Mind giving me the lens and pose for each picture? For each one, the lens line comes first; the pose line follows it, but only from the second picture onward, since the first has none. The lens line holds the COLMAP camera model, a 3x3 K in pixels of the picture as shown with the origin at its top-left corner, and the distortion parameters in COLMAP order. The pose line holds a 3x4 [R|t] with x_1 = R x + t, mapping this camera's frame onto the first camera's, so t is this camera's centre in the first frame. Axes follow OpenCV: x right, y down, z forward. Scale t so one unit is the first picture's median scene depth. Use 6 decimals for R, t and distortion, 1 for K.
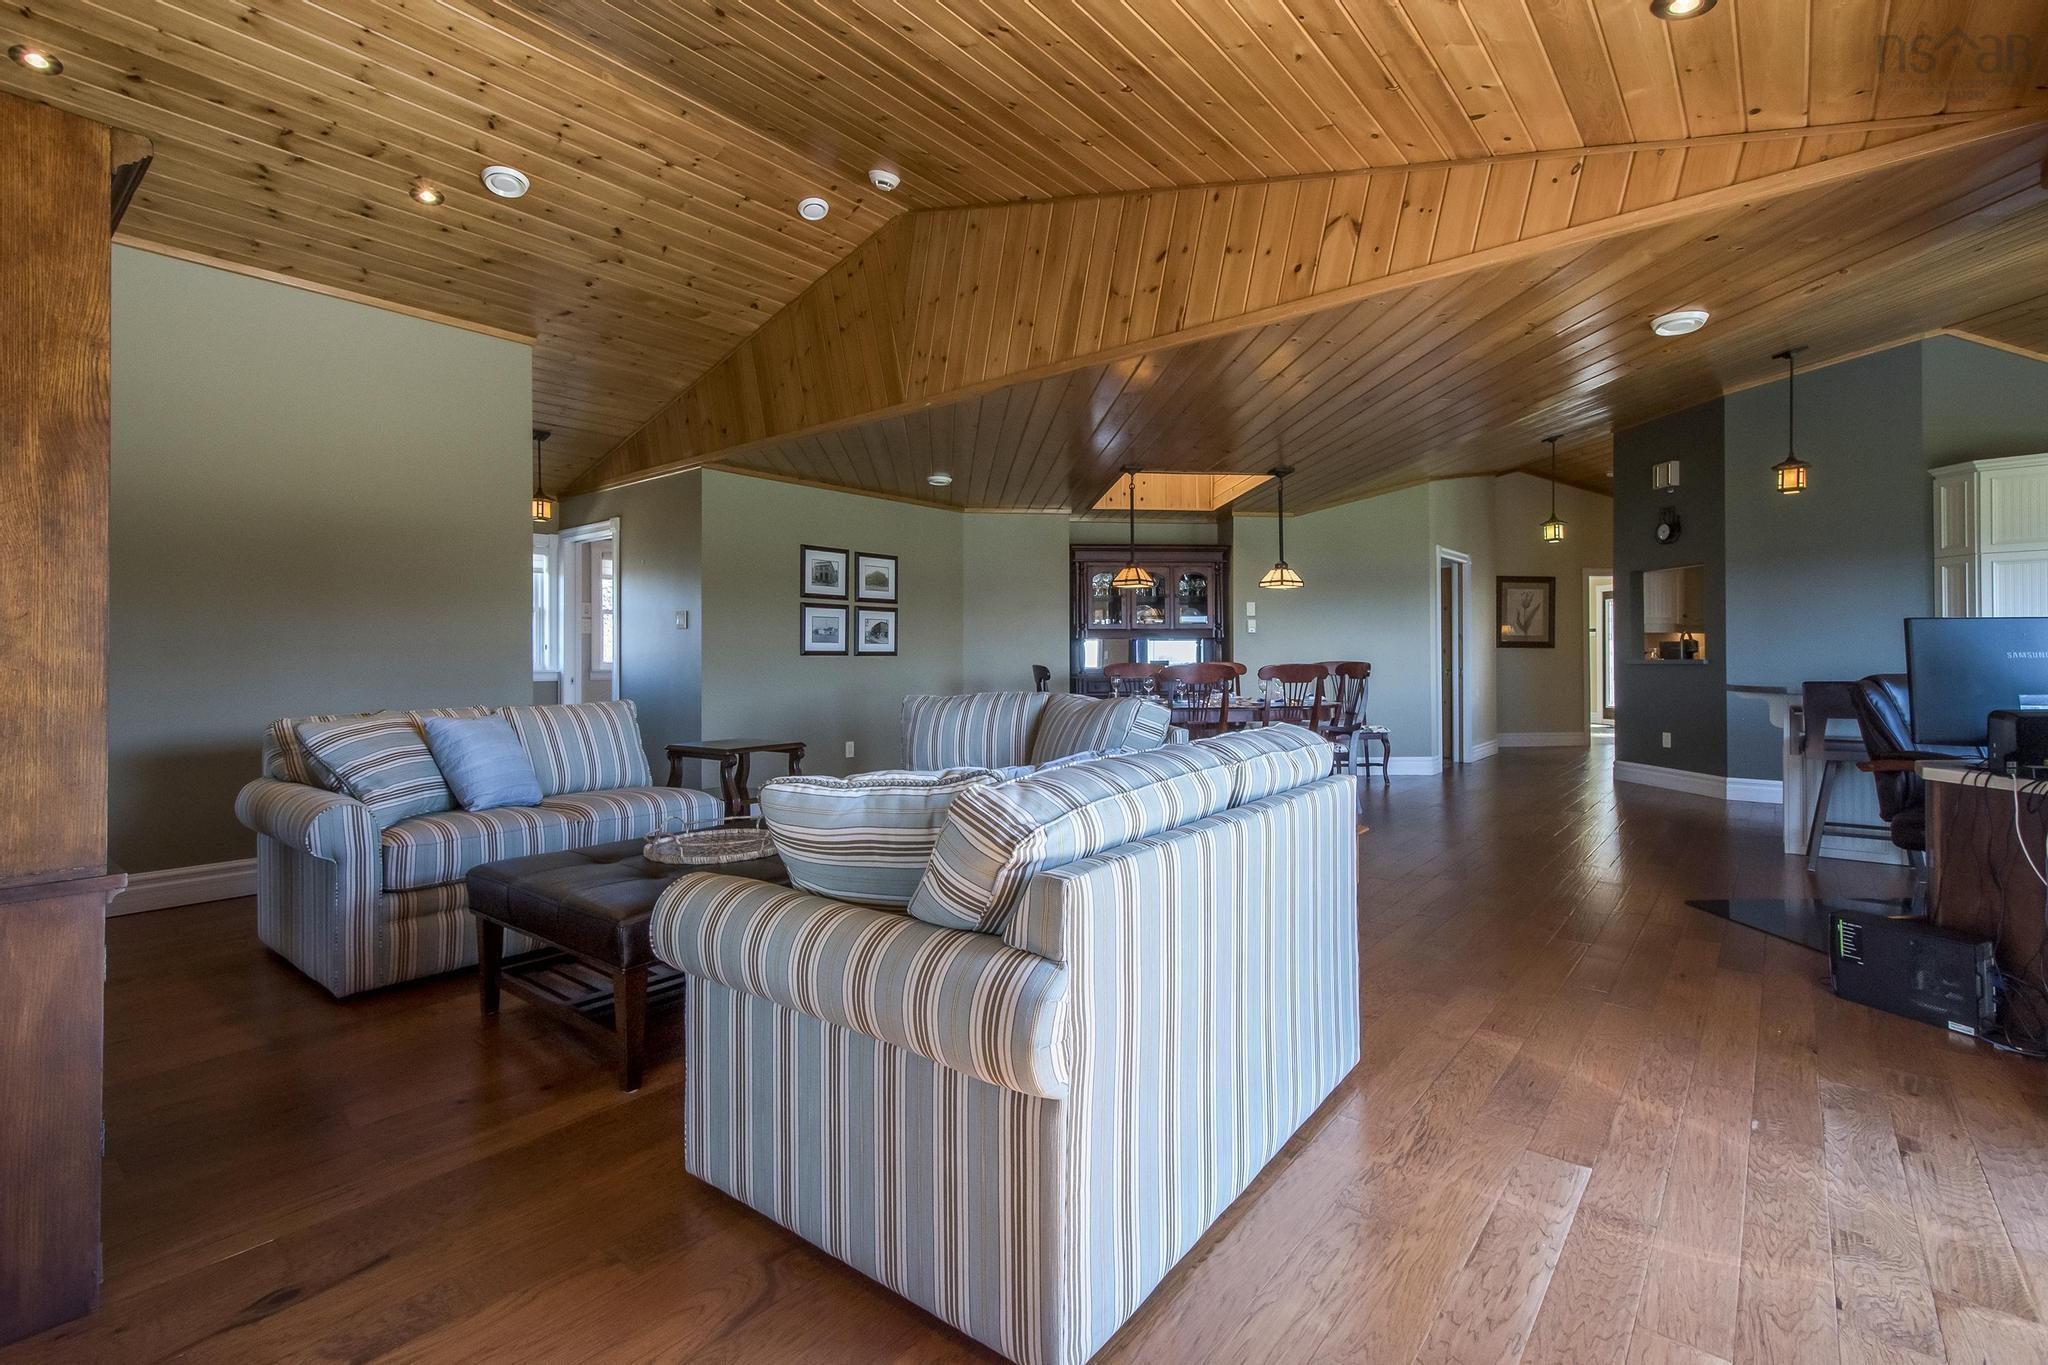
lens RADIAL K [[928.9, 0, 1035.4], [0, 928.9, 671.1], [0, 0, 1]] dist [0.001333, 0.000976]
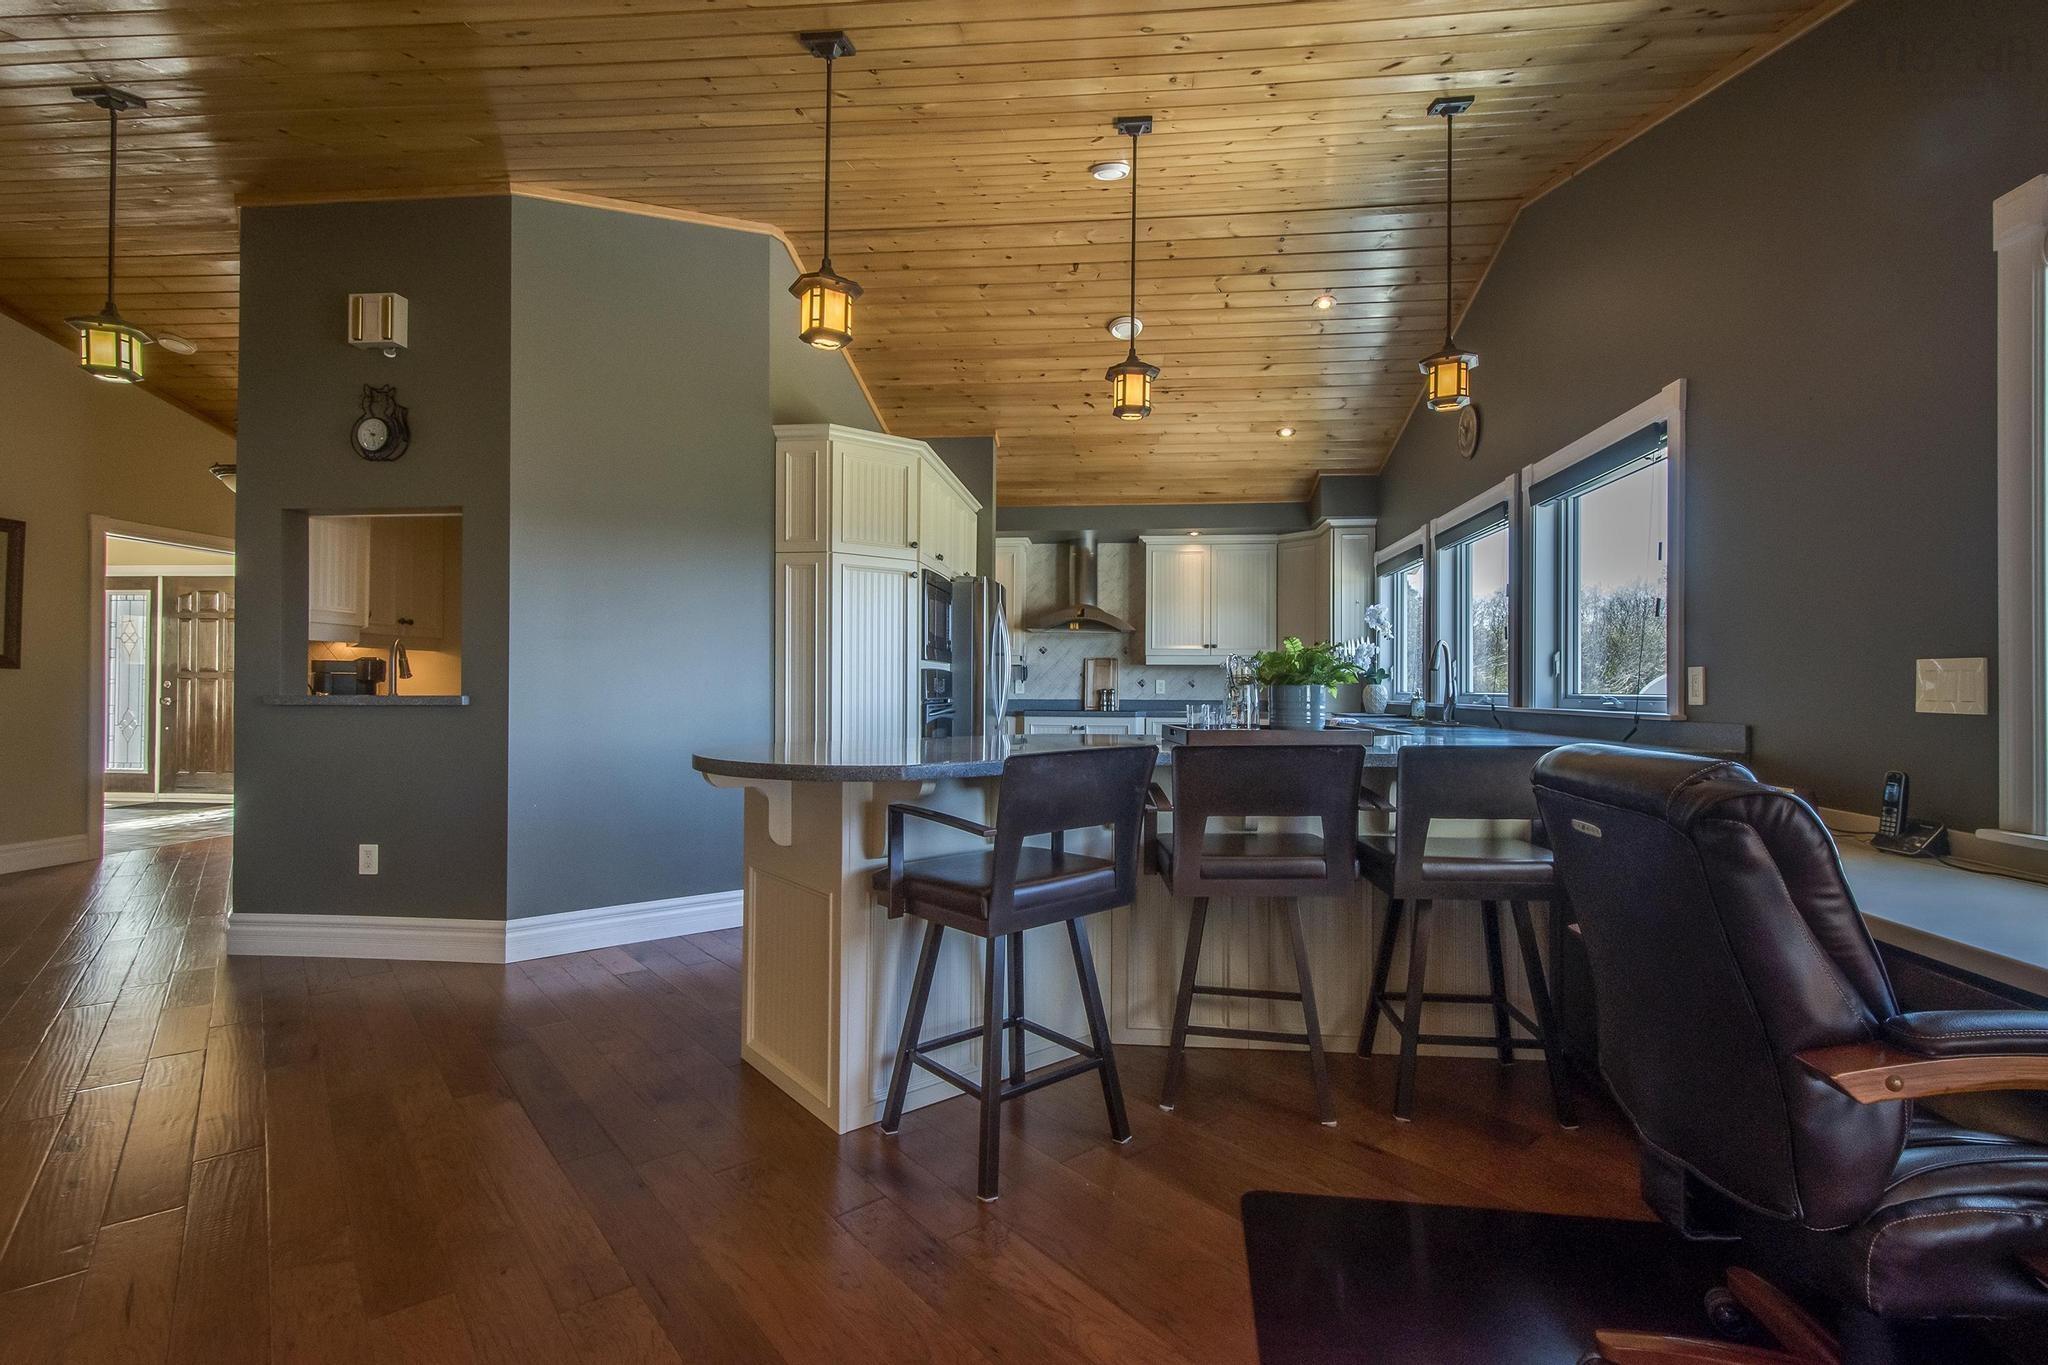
lens RADIAL K [[928.9, 0, 1035.4], [0, 928.9, 671.1], [0, 0, 1]] dist [0.001333, 0.000976]
pose [[0.188475, 0.026785, 0.981713, 0.265244], [0.005858, 0.999580, -0.028397, -0.008263], [-0.982061, 0.011103, 0.188238, 0.570699]]
